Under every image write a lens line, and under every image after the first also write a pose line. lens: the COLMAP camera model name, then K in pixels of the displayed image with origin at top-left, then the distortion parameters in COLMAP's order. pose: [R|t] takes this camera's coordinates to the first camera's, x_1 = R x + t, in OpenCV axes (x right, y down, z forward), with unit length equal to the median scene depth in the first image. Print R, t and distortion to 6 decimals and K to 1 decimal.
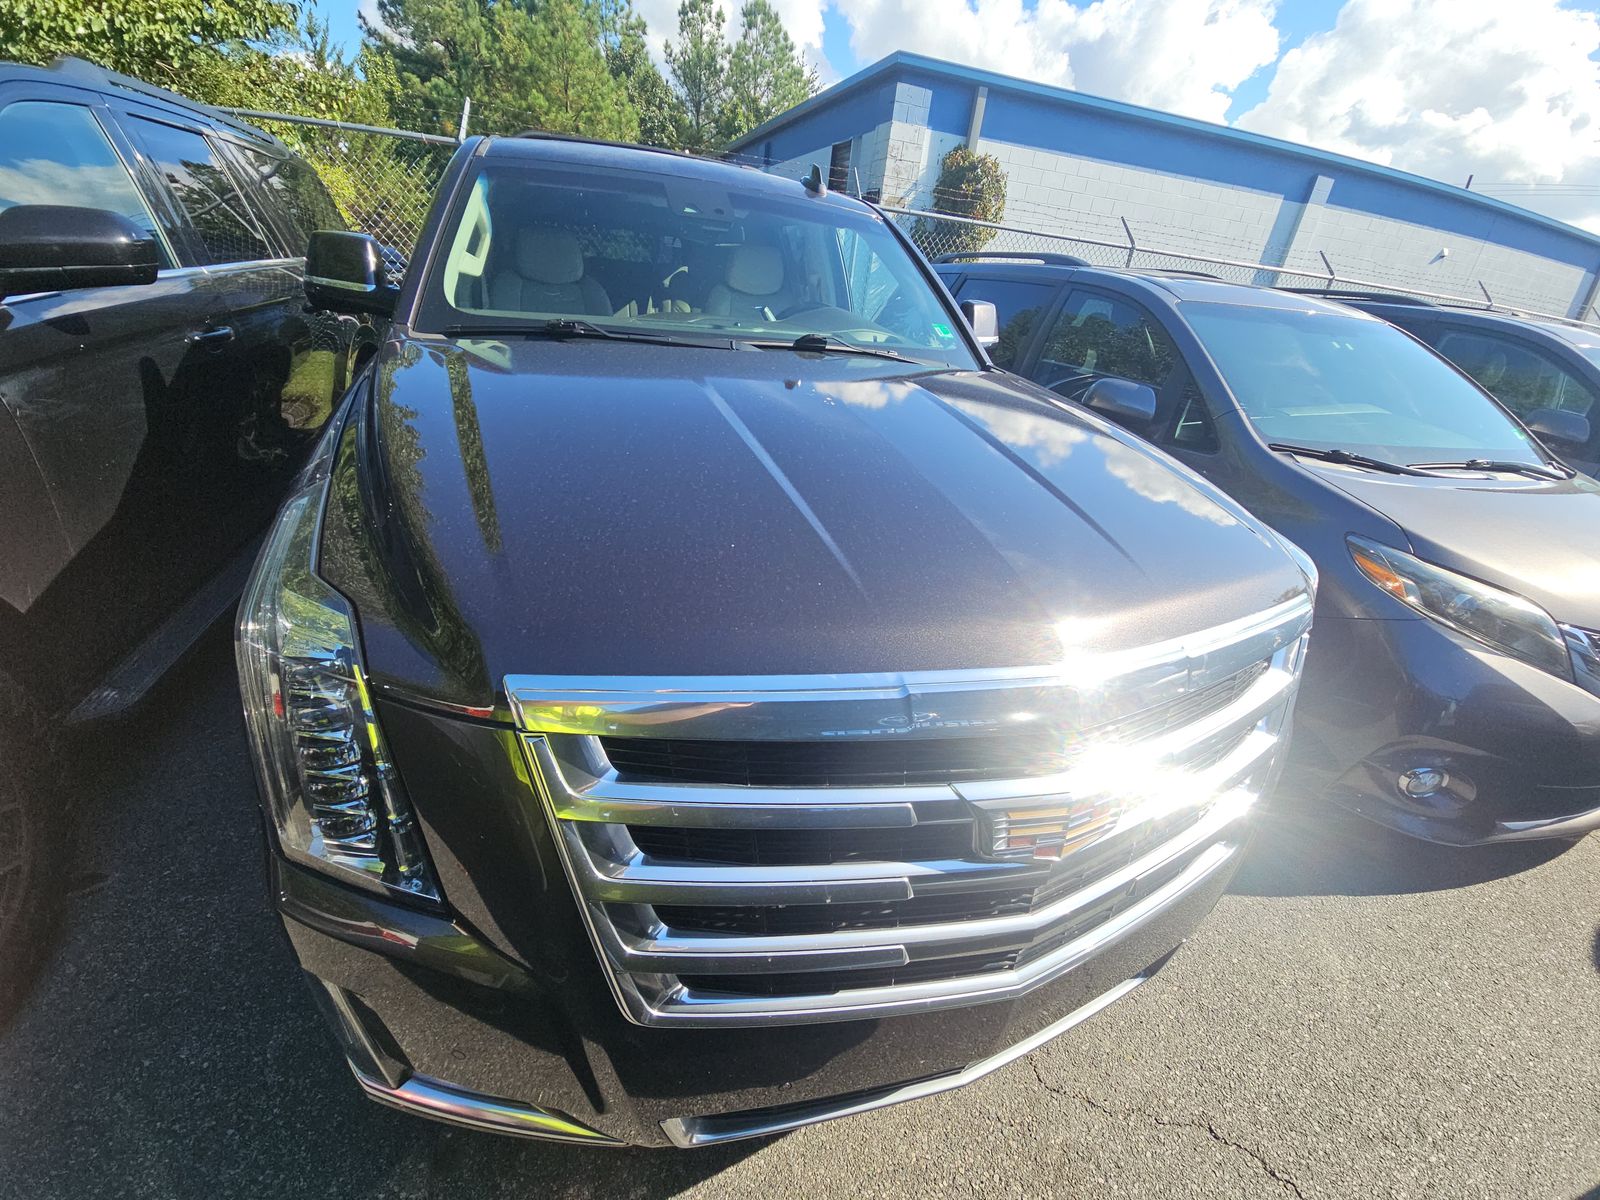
lens RADIAL K [[653.5, 0, 800.0], [0, 653.5, 600.0], [0, 0, 1]] dist [0.012171, -0.010376]
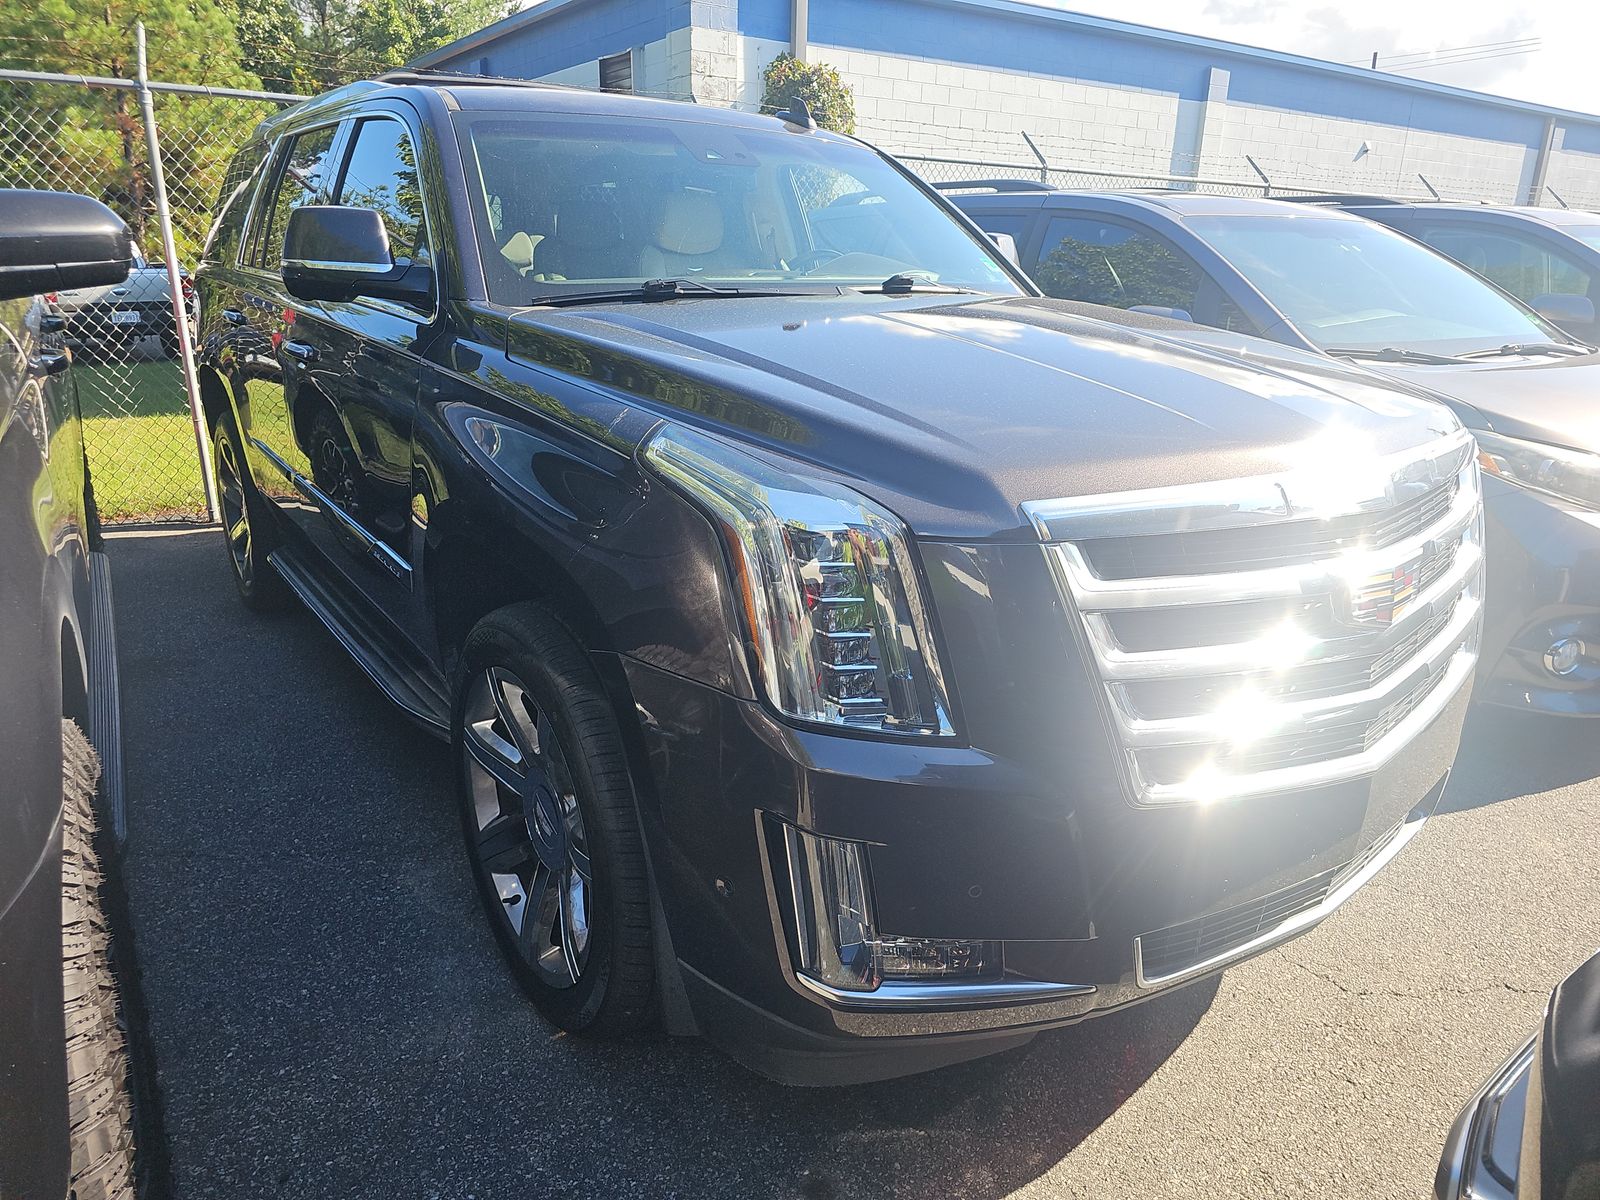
lens RADIAL K [[1072.1, 0, 800.0], [0, 1072.1, 600.0], [0, 0, 1]] dist [0.034283, -0.030404]
pose [[0.957009, -0.161676, 0.240820, -0.140419], [0.192127, 0.975330, -0.108710, 0.043299], [-0.217303, 0.150305, 0.964462, -0.087024]]
